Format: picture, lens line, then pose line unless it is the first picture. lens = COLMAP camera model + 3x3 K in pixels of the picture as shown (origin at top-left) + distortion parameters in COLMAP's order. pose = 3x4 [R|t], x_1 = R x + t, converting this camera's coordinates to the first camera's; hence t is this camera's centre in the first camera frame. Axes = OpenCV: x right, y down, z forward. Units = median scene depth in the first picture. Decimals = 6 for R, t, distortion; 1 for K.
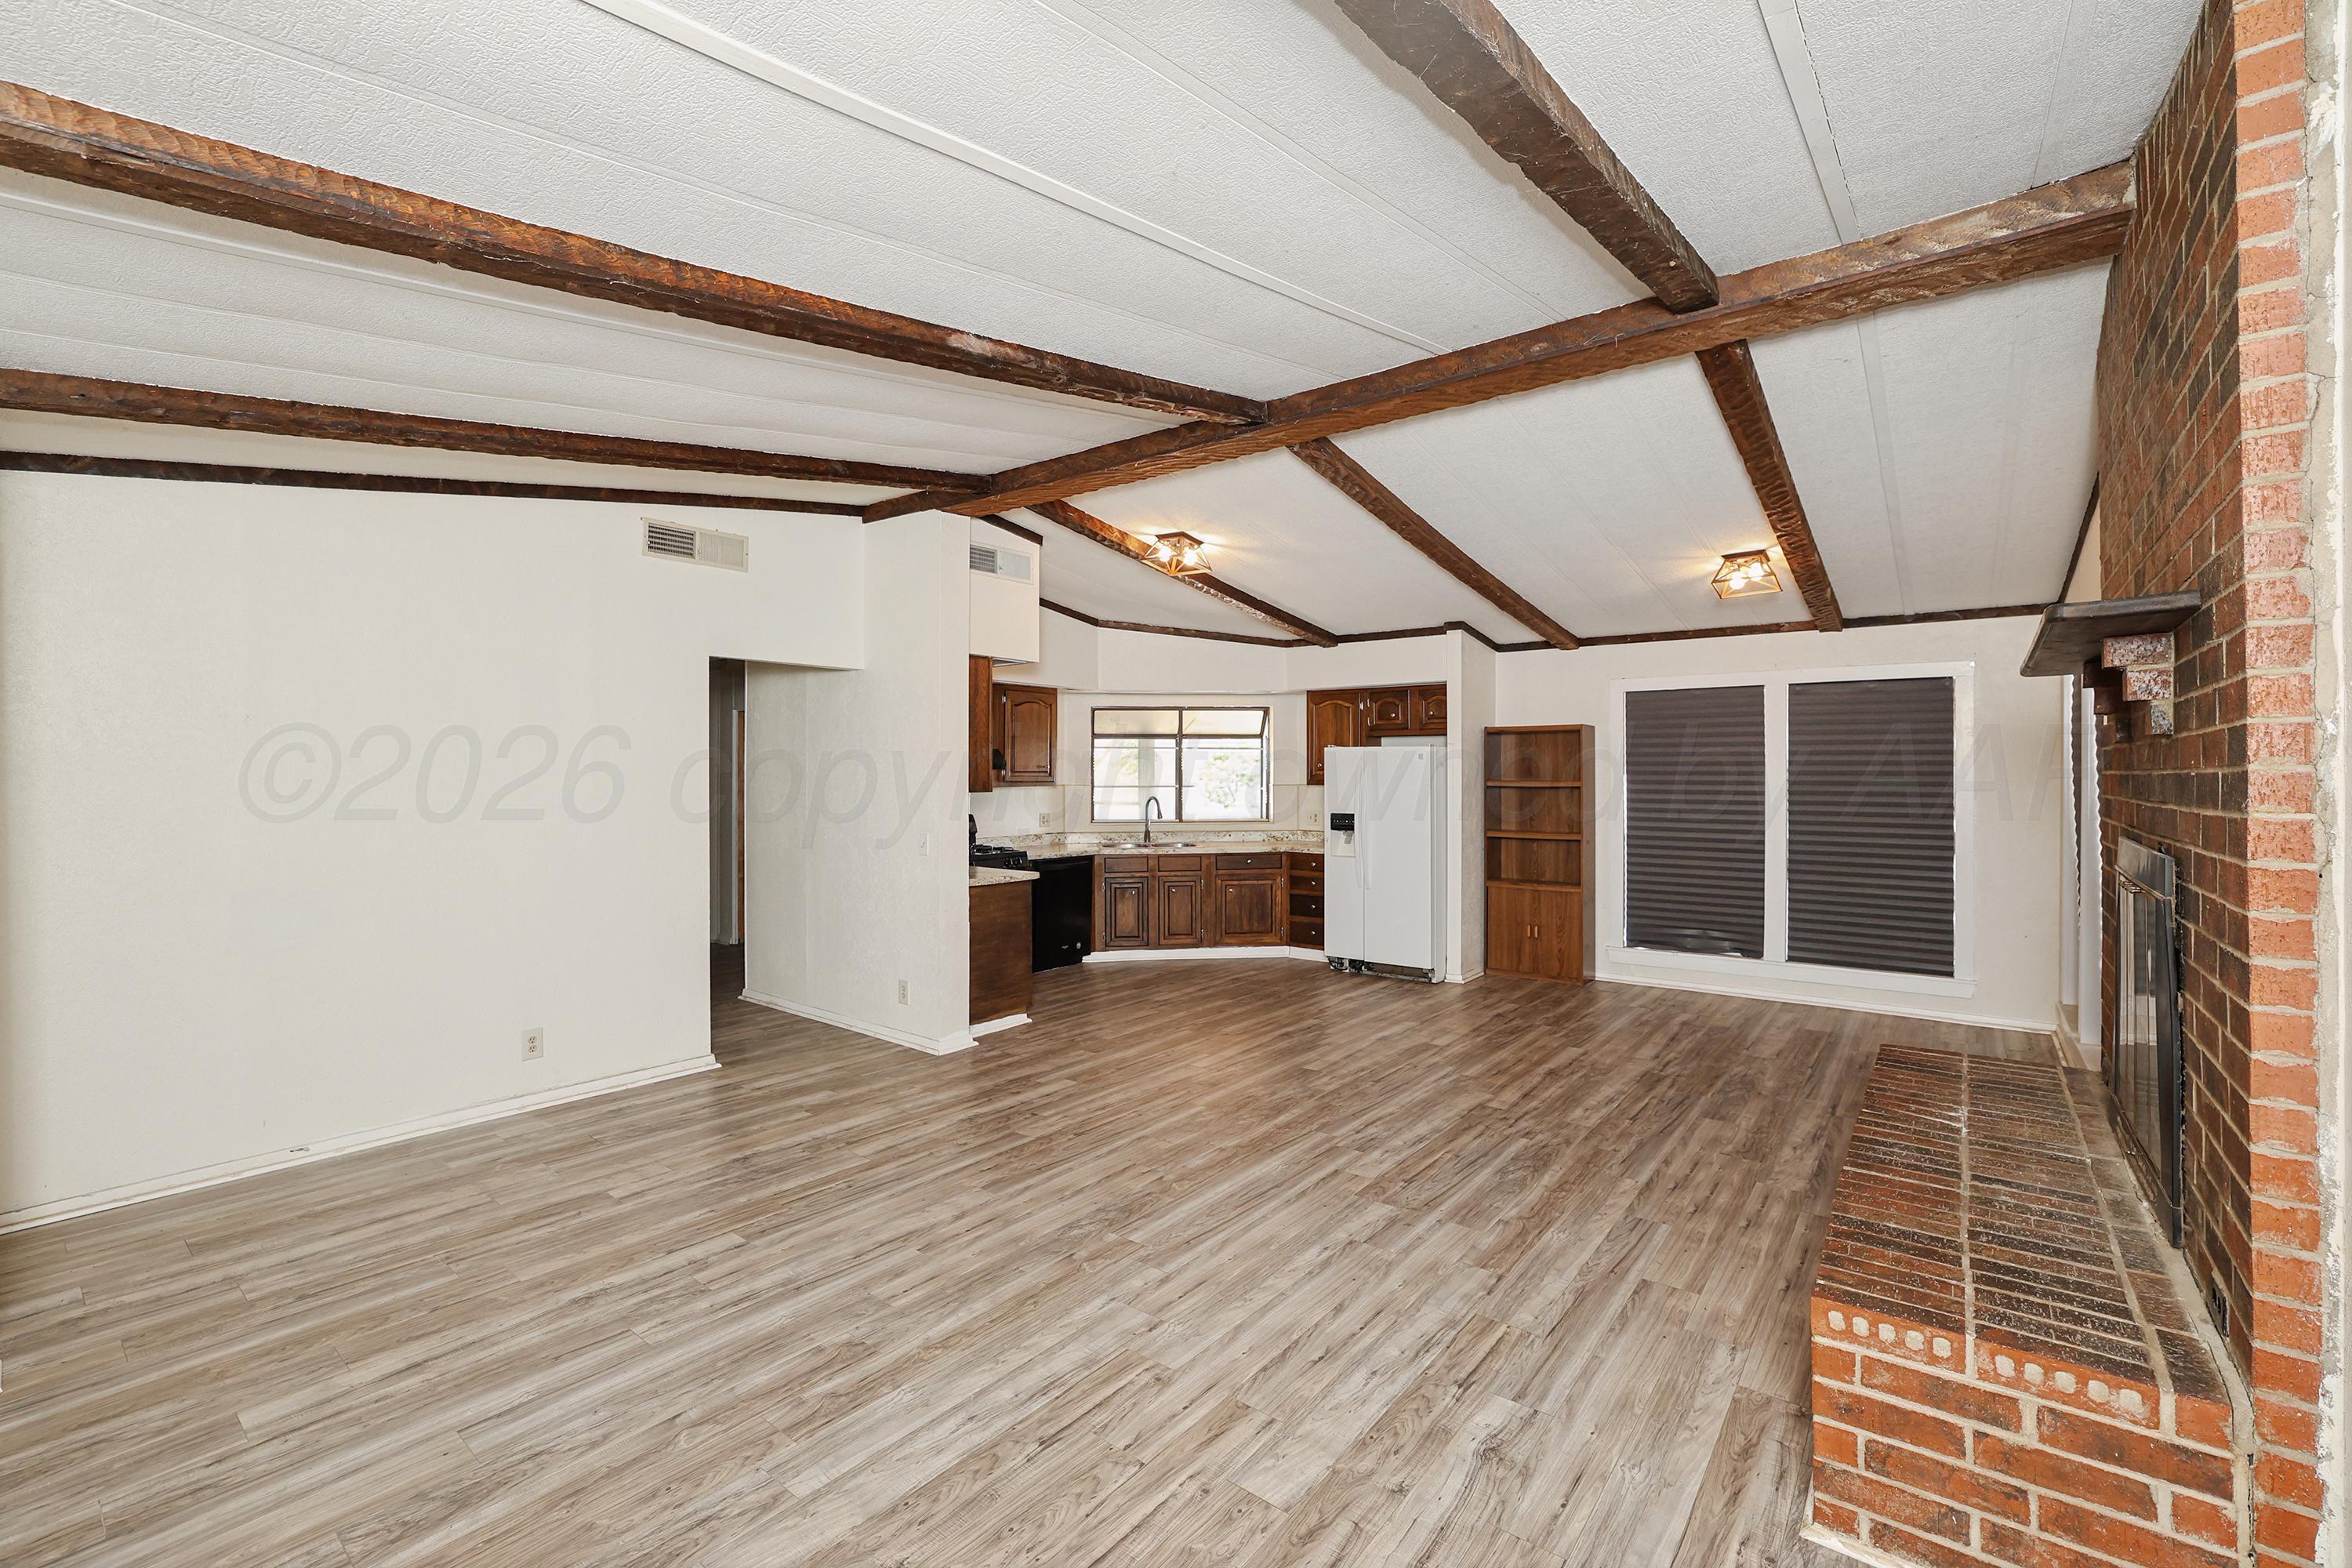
lens RADIAL K [[1029.7, 0, 1171.5], [0, 1029.7, 762.9], [0, 0, 1]] dist [-0.025957, 0.002645]
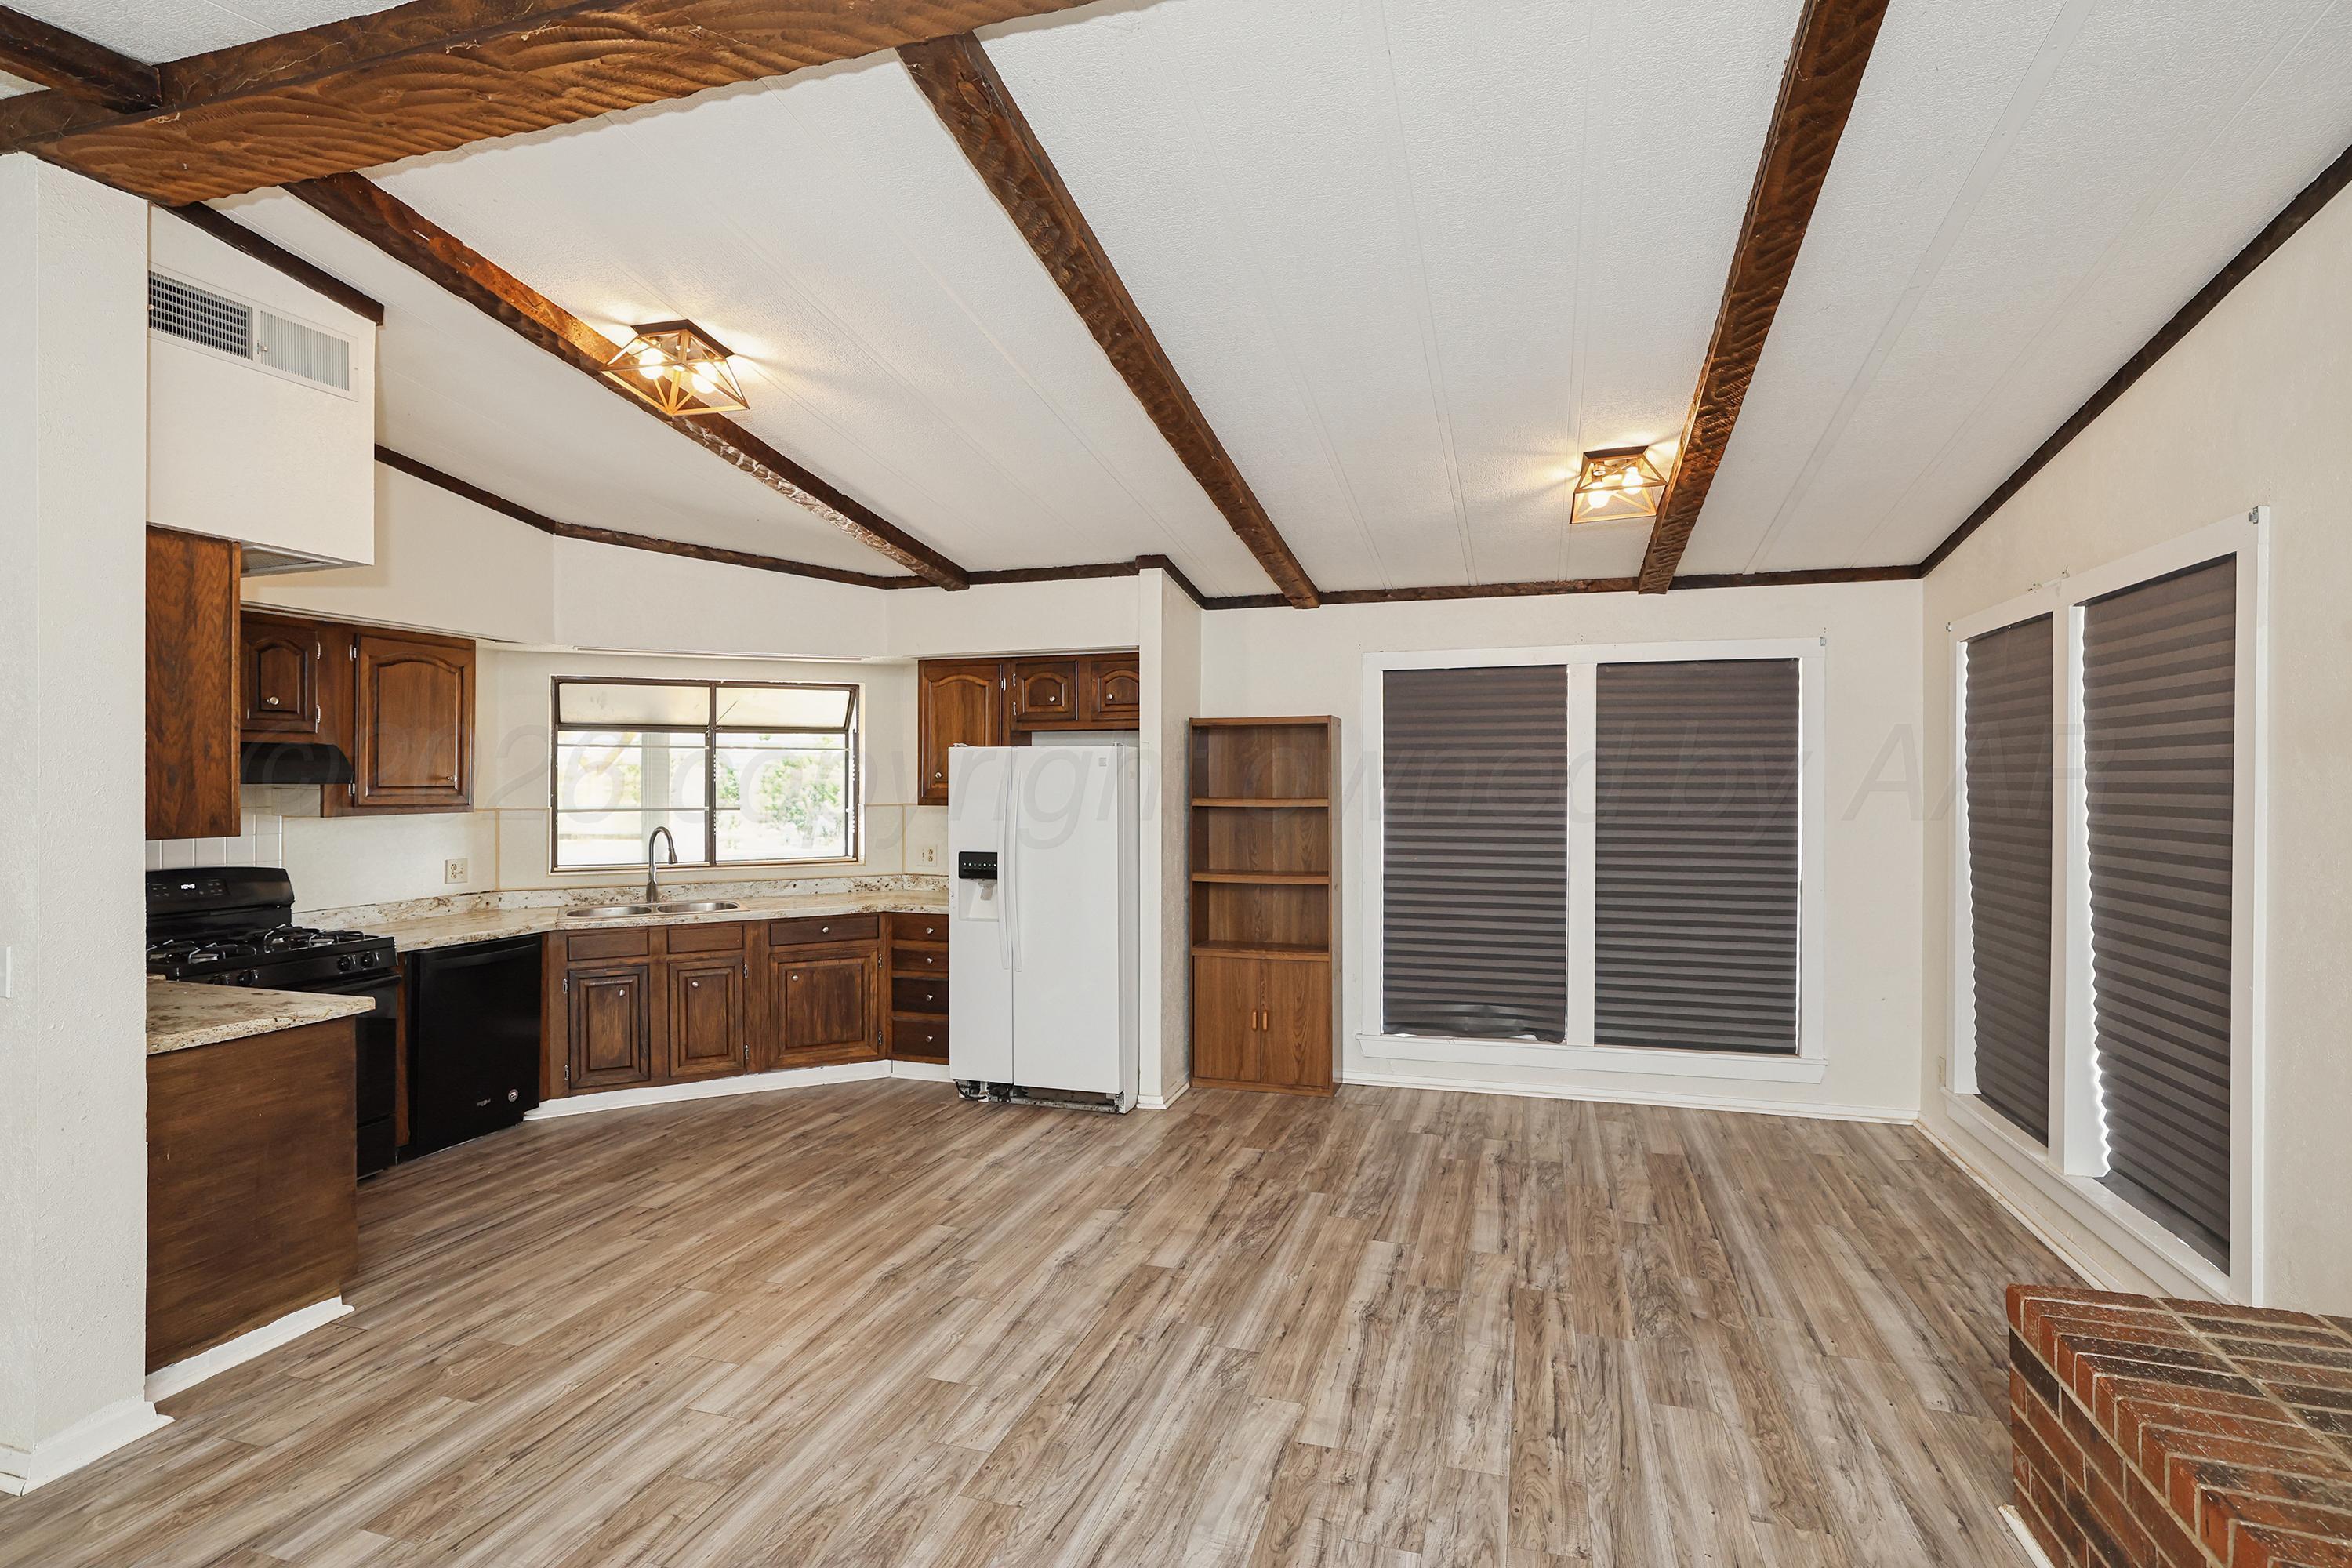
lens RADIAL K [[1157.8, 0, 1178.3], [0, 1157.8, 769.9], [0, 0, 1]] dist [-0.024989, 0.004245]
pose [[0.934391, 0.000936, 0.356247, 0.036410], [-0.000819, 1.000000, -0.000480, -0.001188], [-0.356247, 0.000156, 0.934392, 0.382640]]
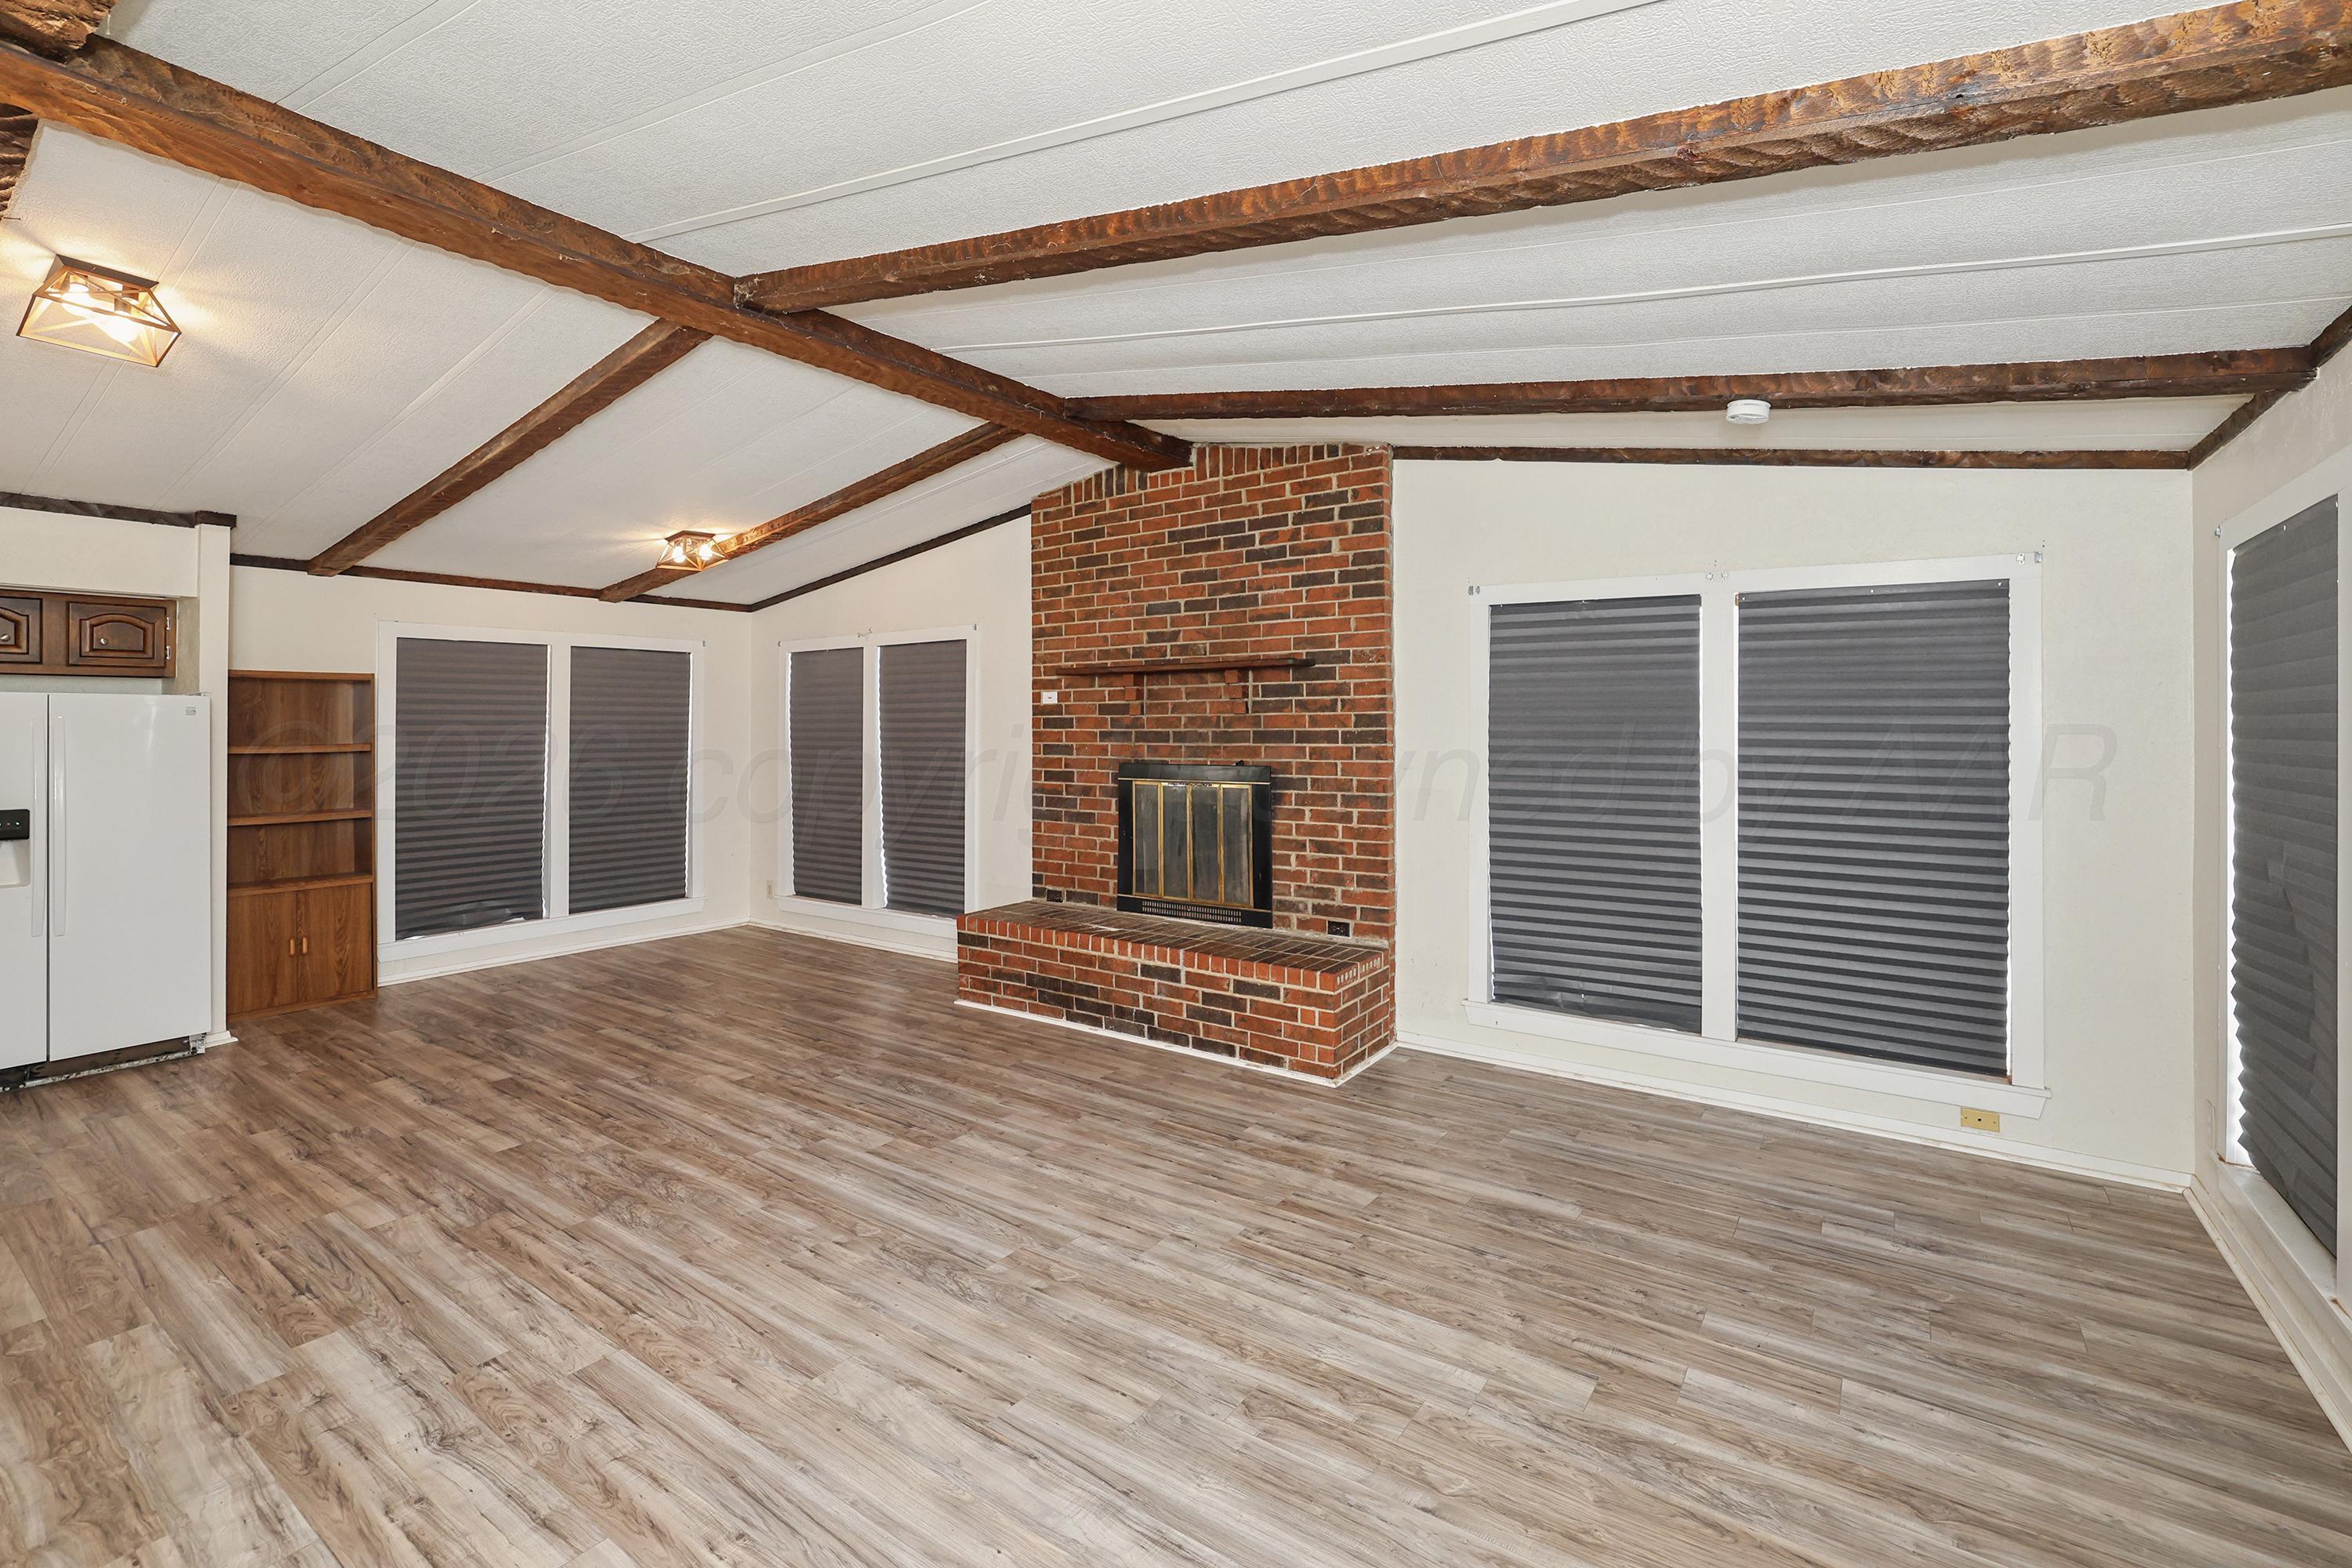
lens RADIAL K [[1029.7, 0, 1172.7], [0, 1029.7, 741.6], [0, 0, 1]] dist [-0.025957, 0.002645]
pose [[-0.058259, -0.015908, 0.998175, -0.529977], [-0.007348, 0.999853, 0.015505, -0.001720], [-0.998274, -0.006431, -0.058367, 0.511894]]
